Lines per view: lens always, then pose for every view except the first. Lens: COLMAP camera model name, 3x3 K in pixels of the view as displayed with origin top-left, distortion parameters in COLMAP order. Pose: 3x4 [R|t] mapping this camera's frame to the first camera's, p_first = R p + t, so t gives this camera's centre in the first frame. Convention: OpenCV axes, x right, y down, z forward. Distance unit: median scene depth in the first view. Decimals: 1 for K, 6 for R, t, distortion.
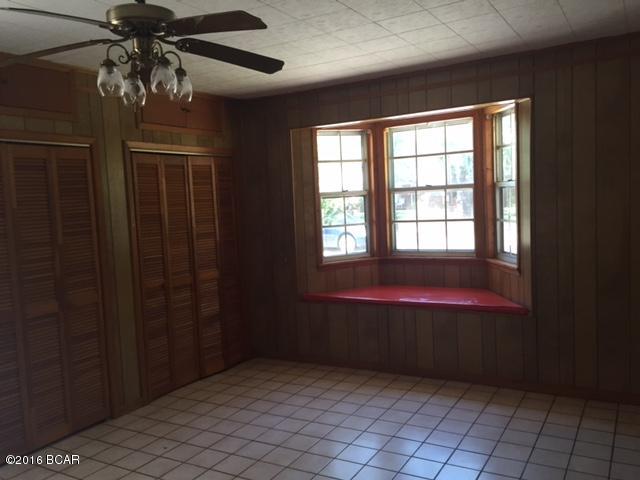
lens RADIAL K [[556.5, 0, 320.3], [0, 556.5, 242.5], [0, 0, 1]] dist [0.064121, -0.060152]
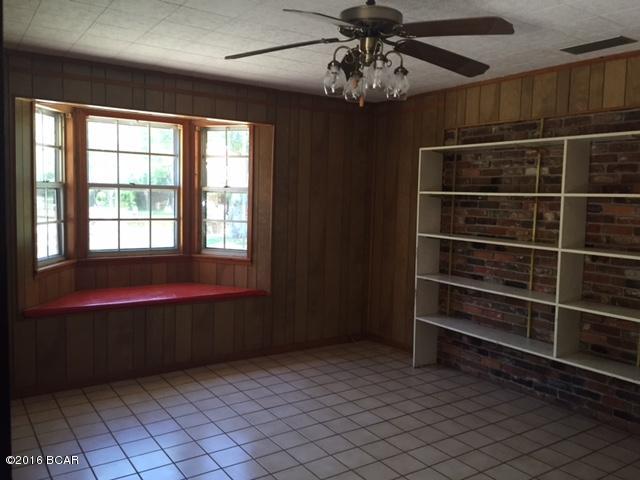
lens RADIAL K [[556.5, 0, 321.5], [0, 556.5, 237.1], [0, 0, 1]] dist [0.064121, -0.060152]
pose [[0.415188, -0.010781, 0.909672, -0.611475], [0.030289, 0.999539, -0.001978, 0.004740], [-0.909231, 0.028375, 0.415324, 0.308072]]
